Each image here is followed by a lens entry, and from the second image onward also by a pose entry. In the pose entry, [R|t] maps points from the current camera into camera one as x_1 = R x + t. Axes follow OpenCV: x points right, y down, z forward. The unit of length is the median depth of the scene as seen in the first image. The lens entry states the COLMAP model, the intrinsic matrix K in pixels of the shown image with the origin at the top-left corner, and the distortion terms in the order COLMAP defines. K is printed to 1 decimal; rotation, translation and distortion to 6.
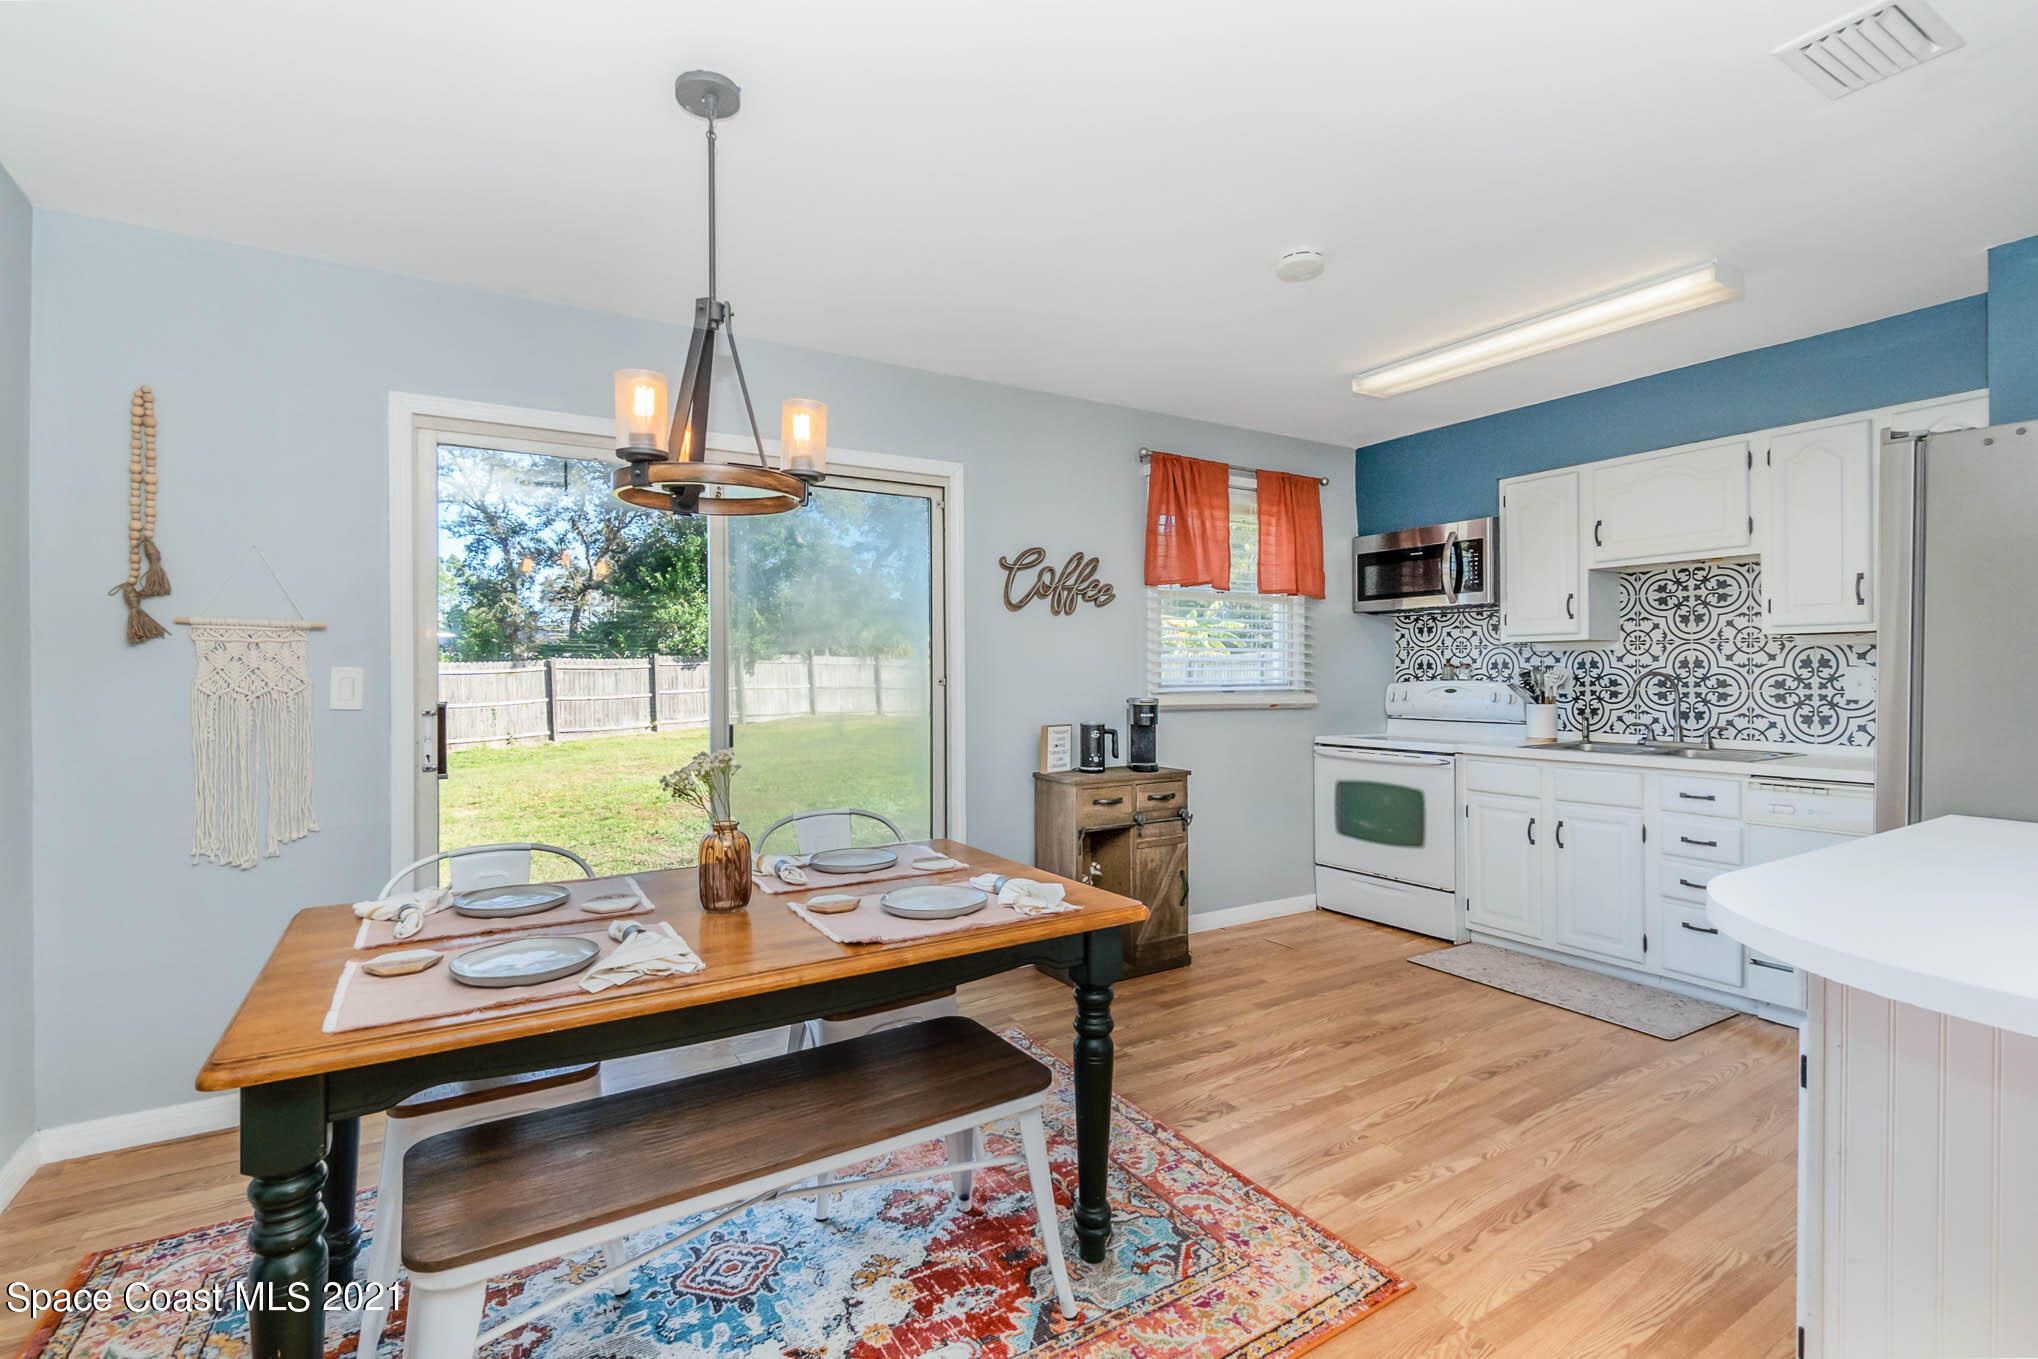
lens RADIAL K [[878.1, 0, 1009.9], [0, 878.1, 670.9], [0, 0, 1]] dist [-0.008487, 0.003071]
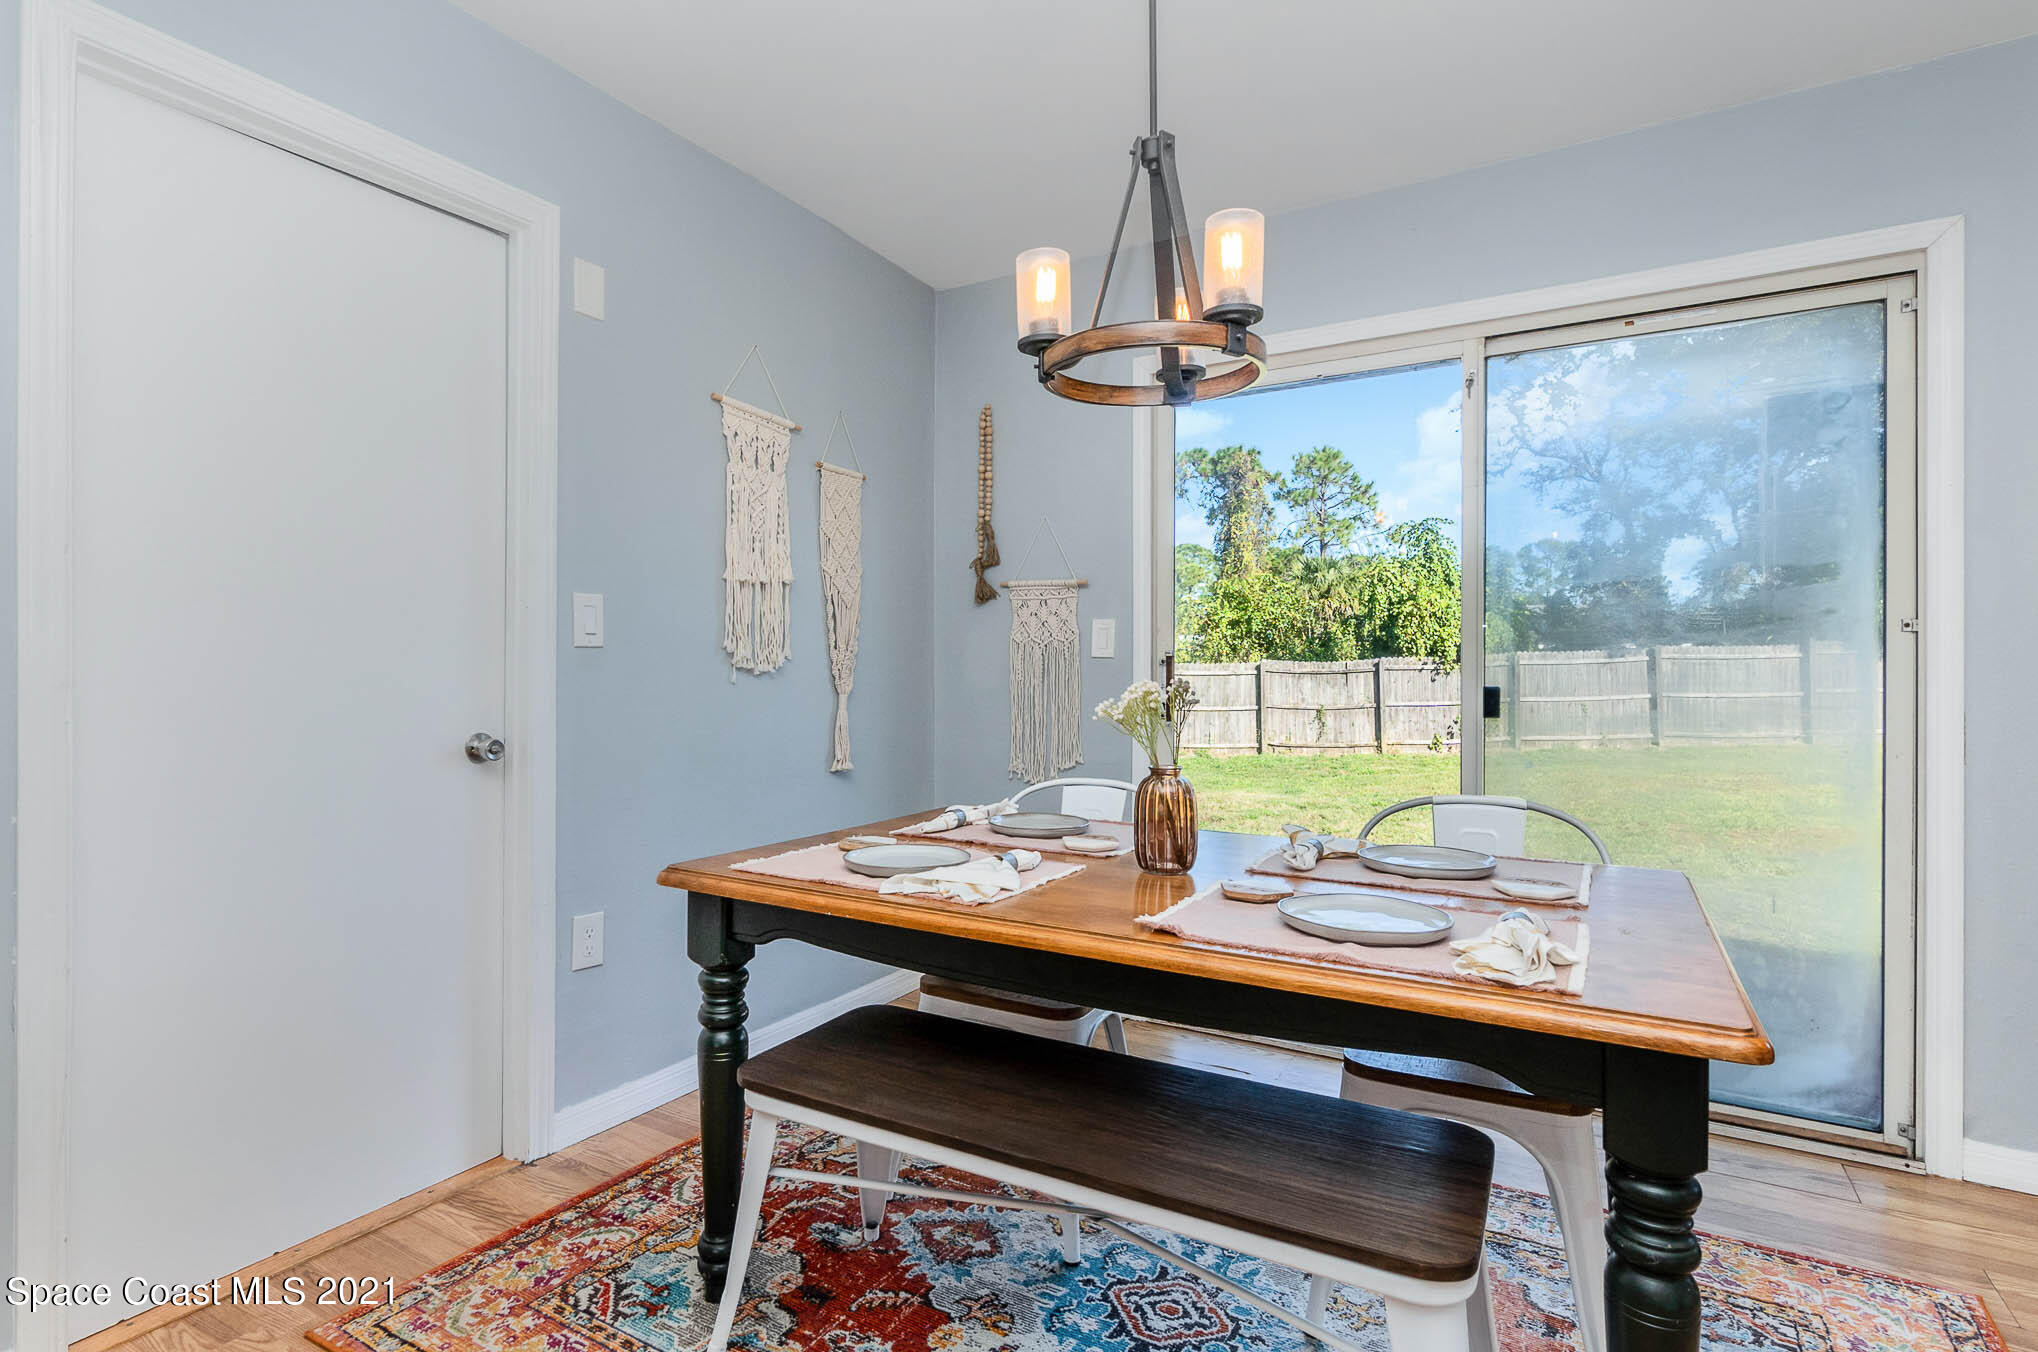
lens RADIAL K [[1004.5, 0, 1025.0], [0, 1004.5, 672.3], [0, 0, 1]] dist [0.004231, 0.000563]
pose [[0.477022, 0.005504, -0.878874, 0.348237], [-0.000151, 0.999981, 0.006181, 0.061292], [0.878891, -0.002815, 0.477014, 0.339079]]
